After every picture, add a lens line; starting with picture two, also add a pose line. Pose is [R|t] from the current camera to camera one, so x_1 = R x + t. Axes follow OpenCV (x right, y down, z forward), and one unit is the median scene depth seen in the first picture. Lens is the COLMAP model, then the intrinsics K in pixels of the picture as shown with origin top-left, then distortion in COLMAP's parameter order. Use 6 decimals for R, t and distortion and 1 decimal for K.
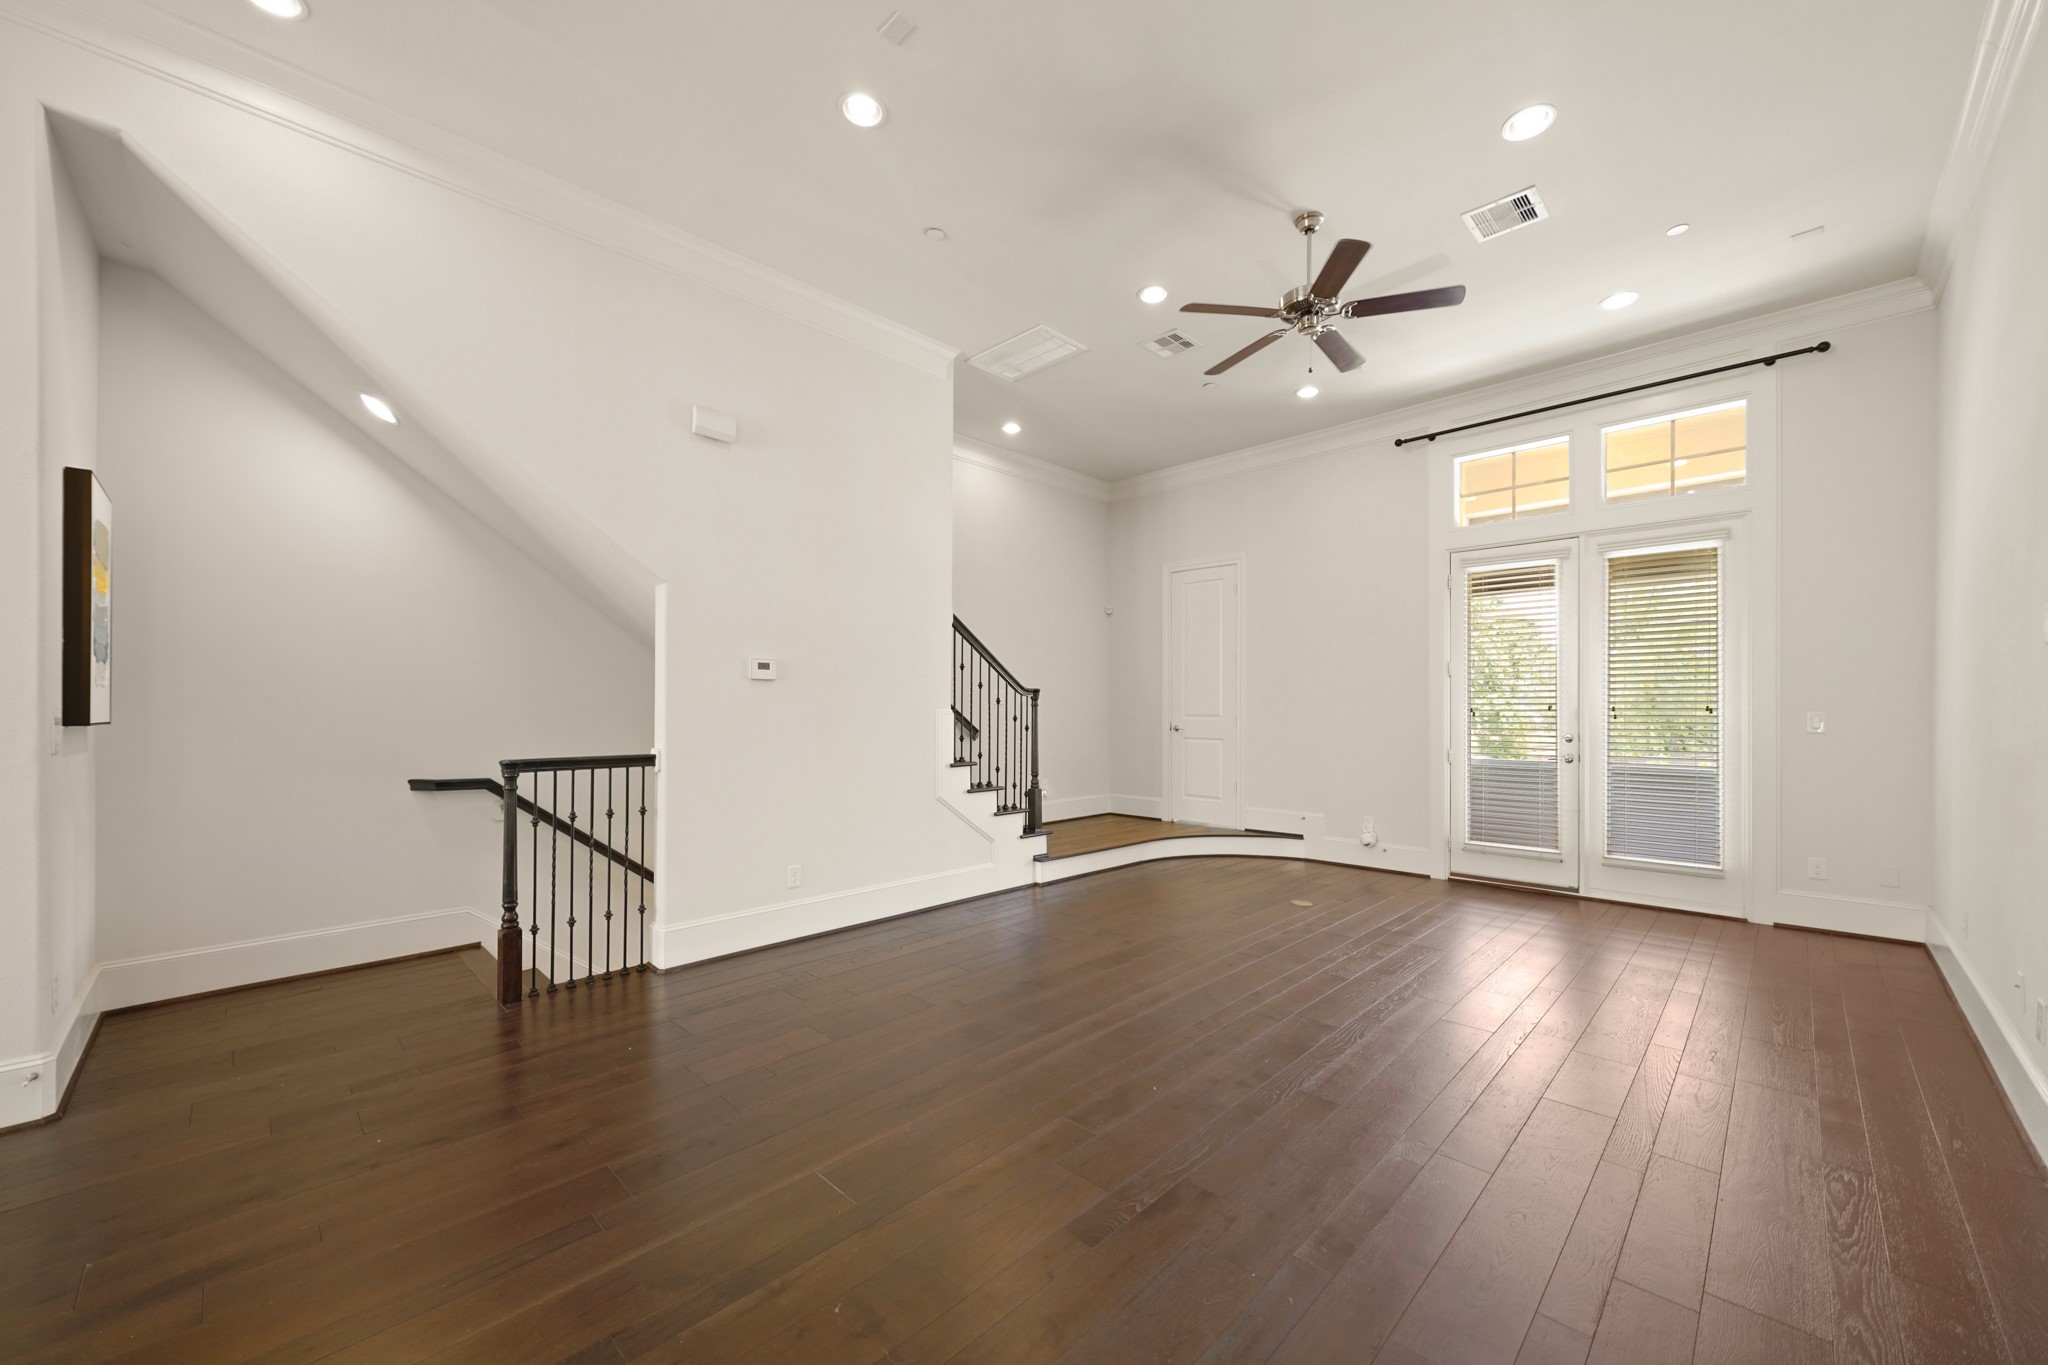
lens RADIAL K [[779.3, 0, 1029.8], [0, 779.3, 685.0], [0, 0, 1]] dist [-0.000488, 0.000082]
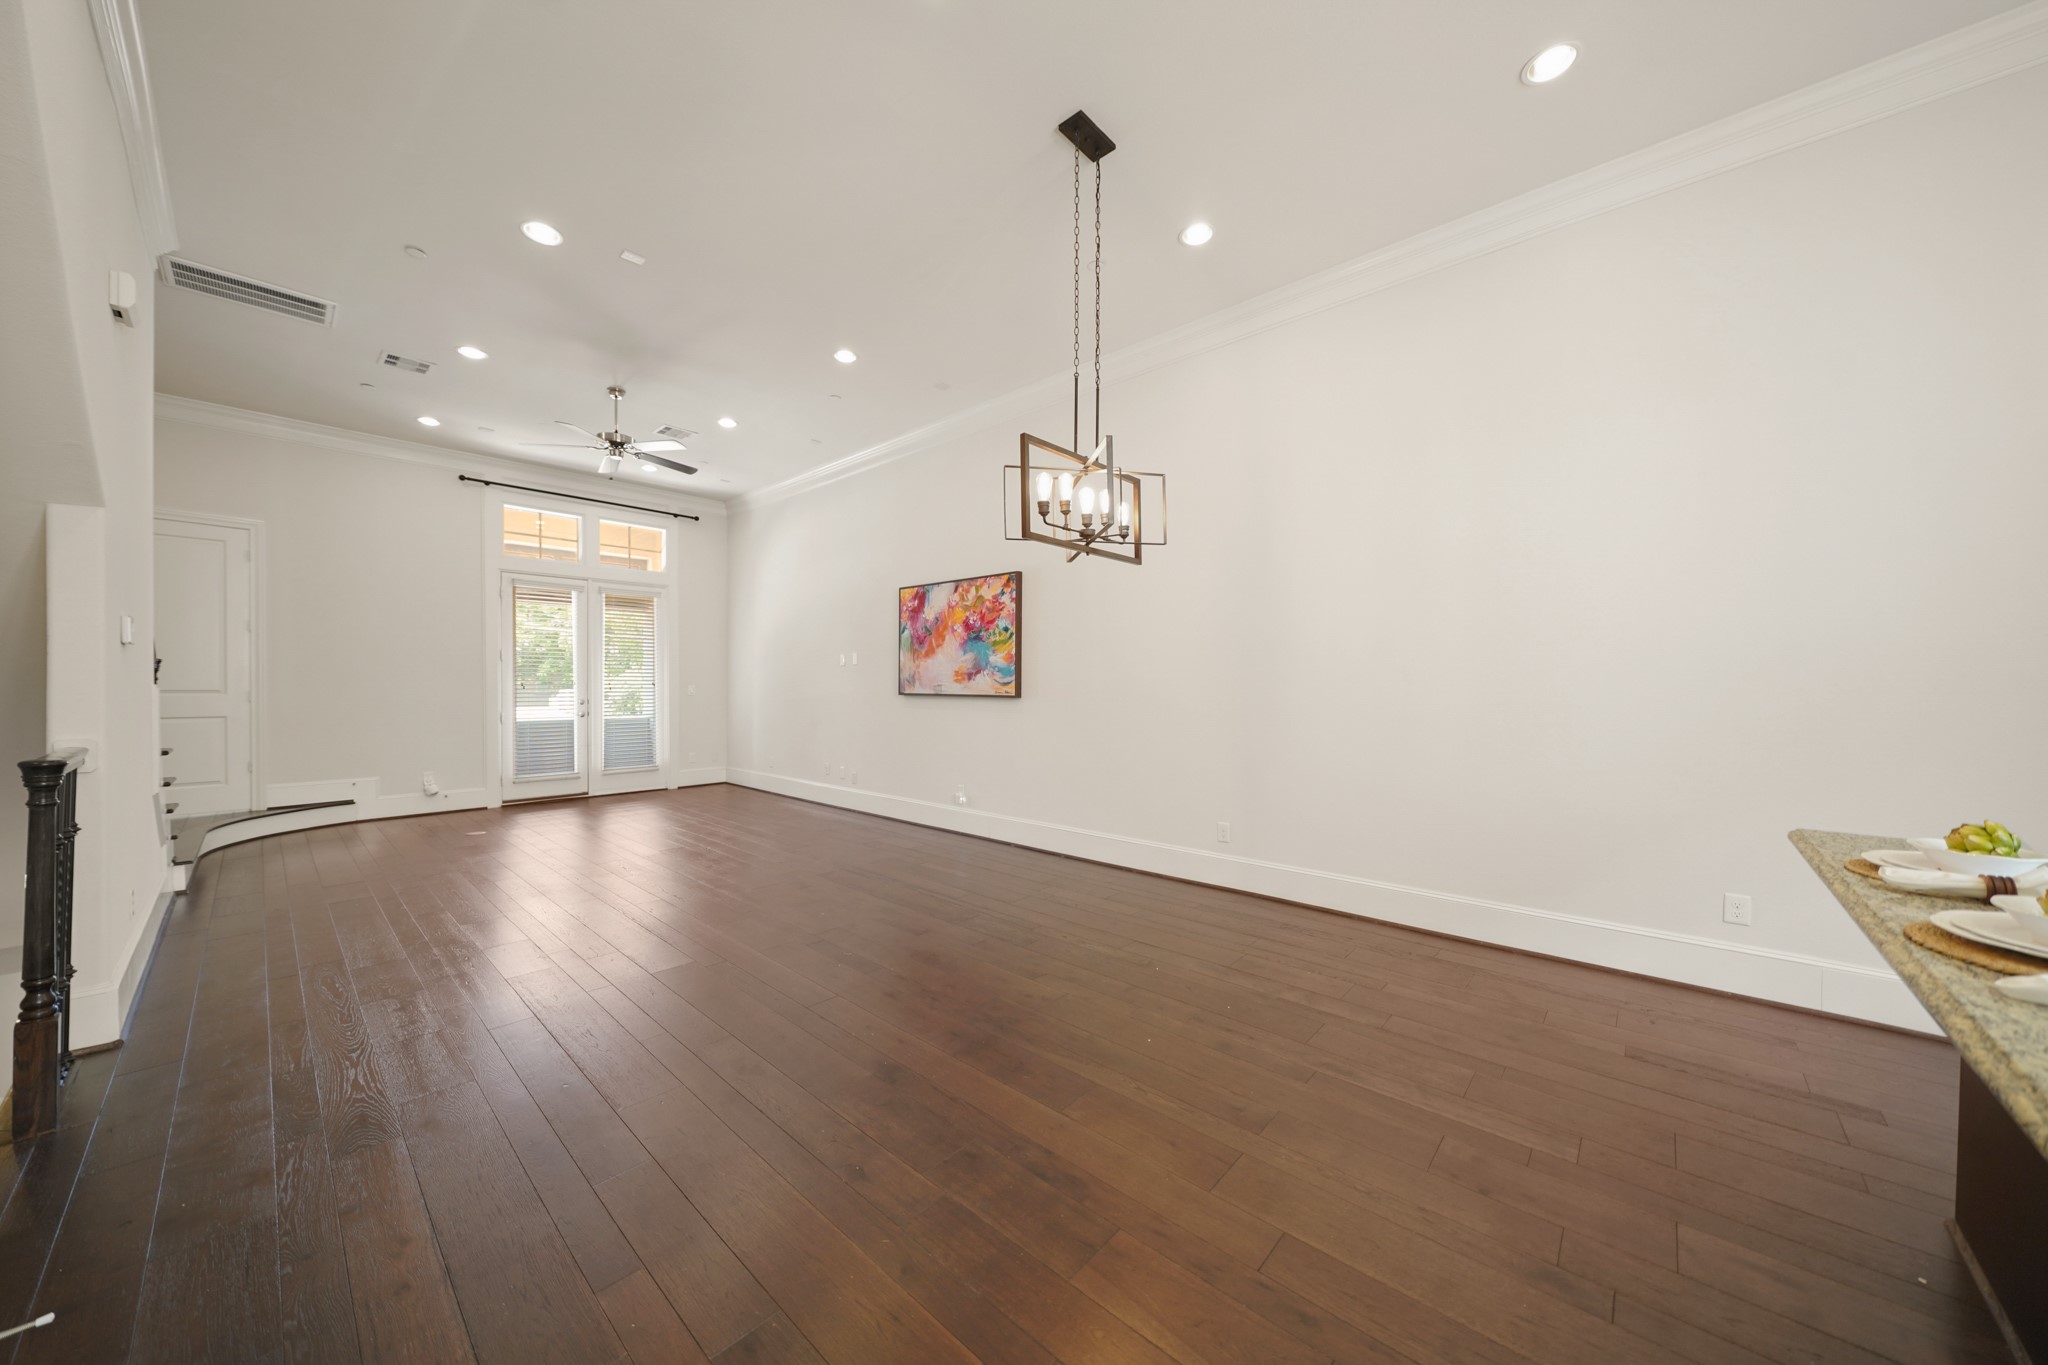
lens RADIAL K [[726.4, 0, 1028.1], [0, 726.4, 692.8], [0, 0, 1]] dist [-0.000206, 0.000016]
pose [[-0.055333, -0.011365, 0.998403, -0.889673], [-0.027386, 0.999576, 0.009860, 0.007865], [-0.998092, -0.026797, -0.055621, 0.146913]]
